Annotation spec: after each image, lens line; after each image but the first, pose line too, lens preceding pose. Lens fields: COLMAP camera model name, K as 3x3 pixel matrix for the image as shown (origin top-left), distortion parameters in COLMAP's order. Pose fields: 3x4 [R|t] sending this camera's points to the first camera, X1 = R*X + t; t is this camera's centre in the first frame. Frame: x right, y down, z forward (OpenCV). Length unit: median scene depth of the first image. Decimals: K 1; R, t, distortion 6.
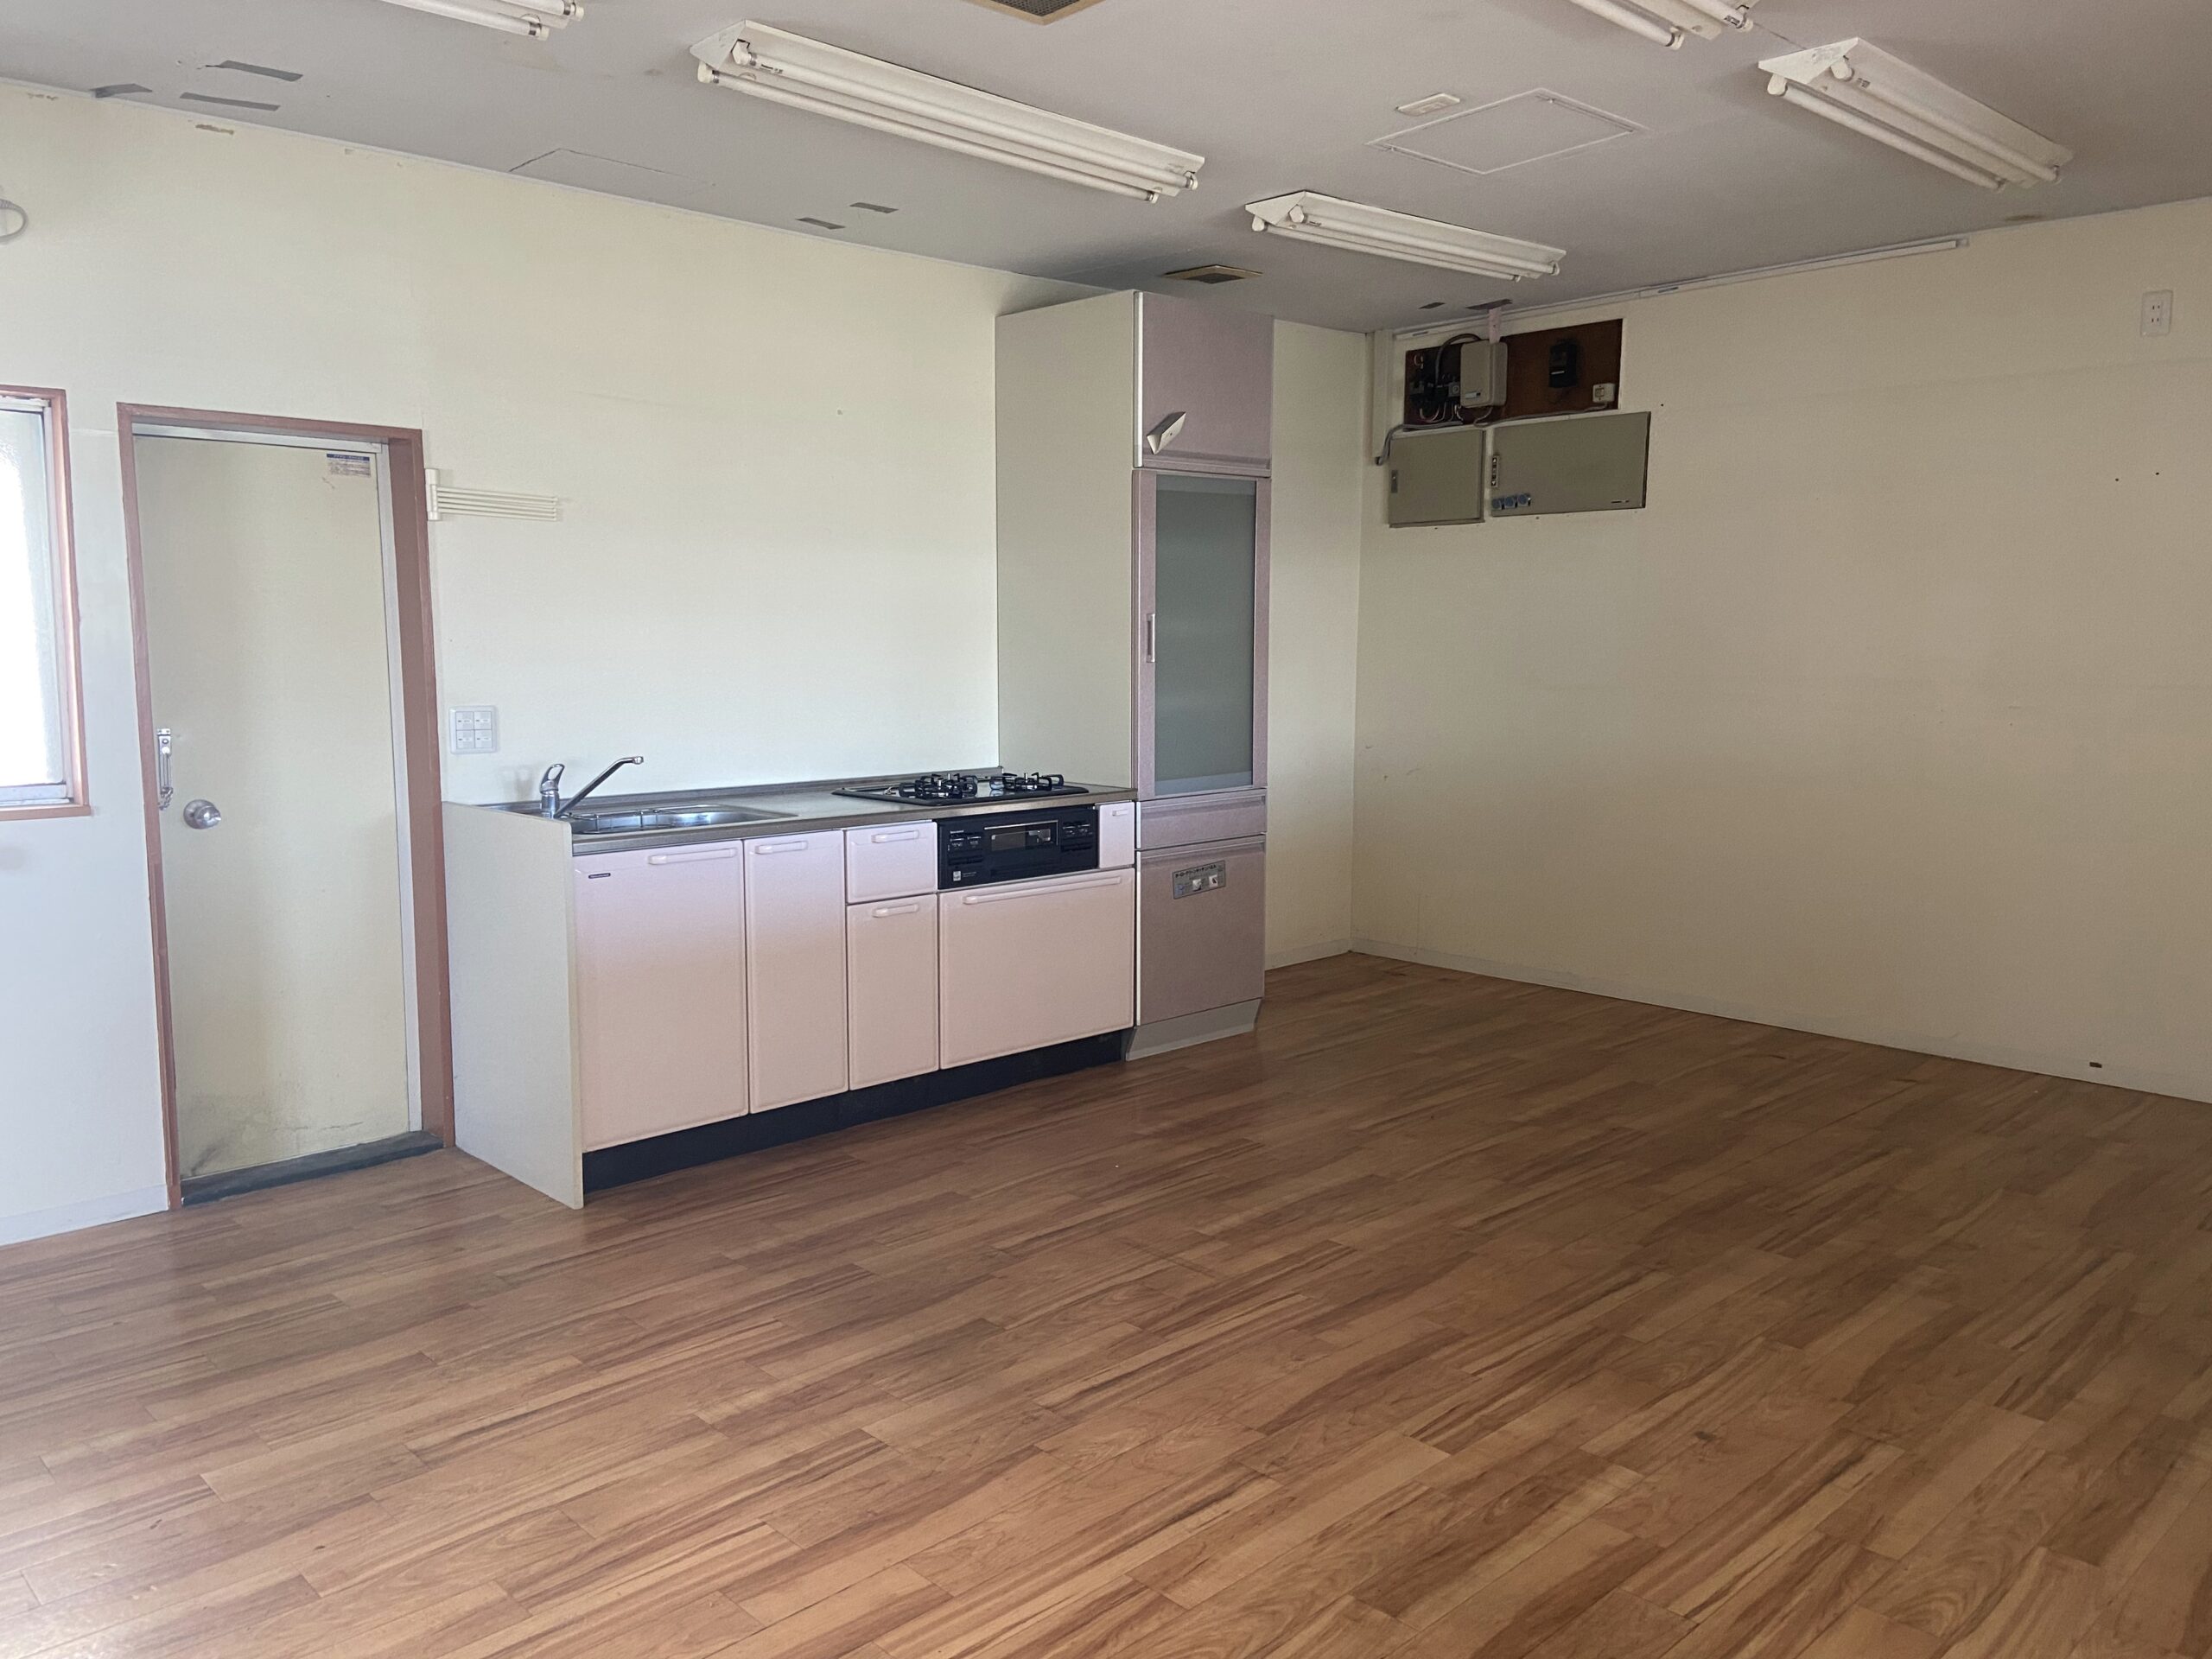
lens RADIAL K [[1664.3, 0, 1083.7], [0, 1664.3, 834.8], [0, 0, 1]] dist [0.100417, -0.093679]
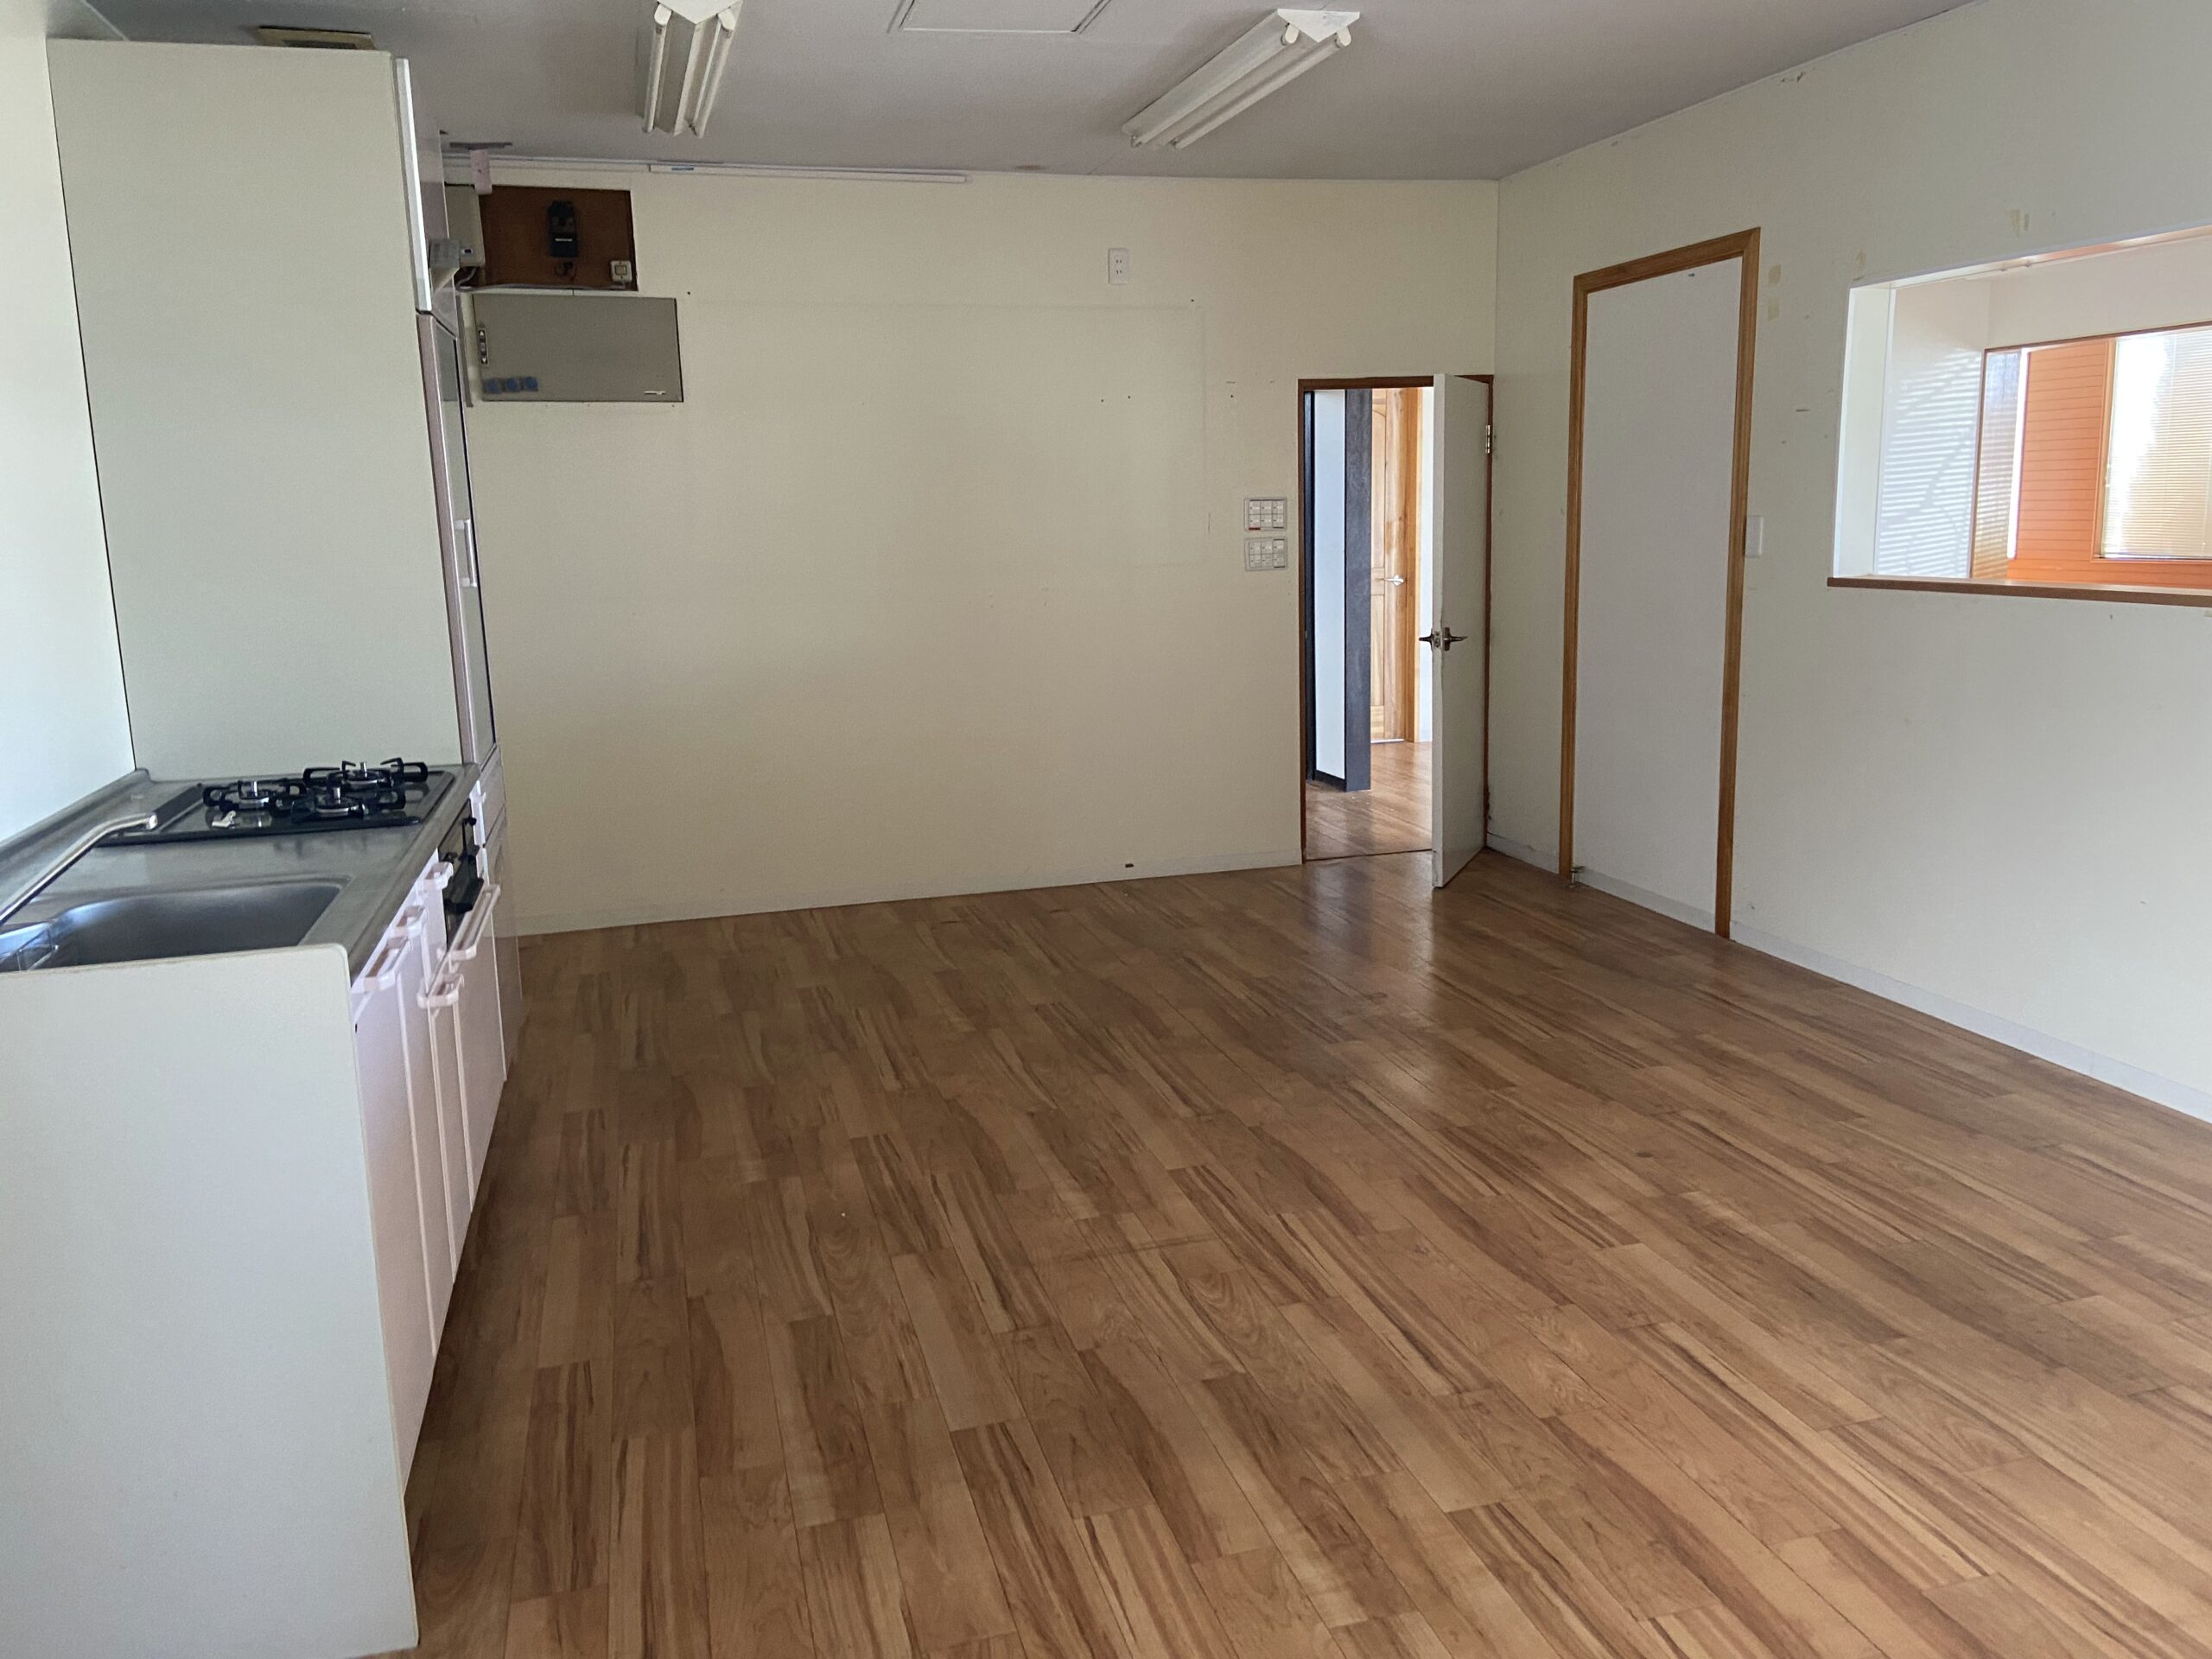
lens RADIAL K [[1664.3, 0, 1083.7], [0, 1664.3, 834.8], [0, 0, 1]] dist [0.100417, -0.093679]
pose [[0.462300, -0.188206, 0.866520, -0.720553], [0.135844, 0.980712, 0.140534, -0.096701], [-0.876256, 0.052742, 0.478950, 0.607046]]
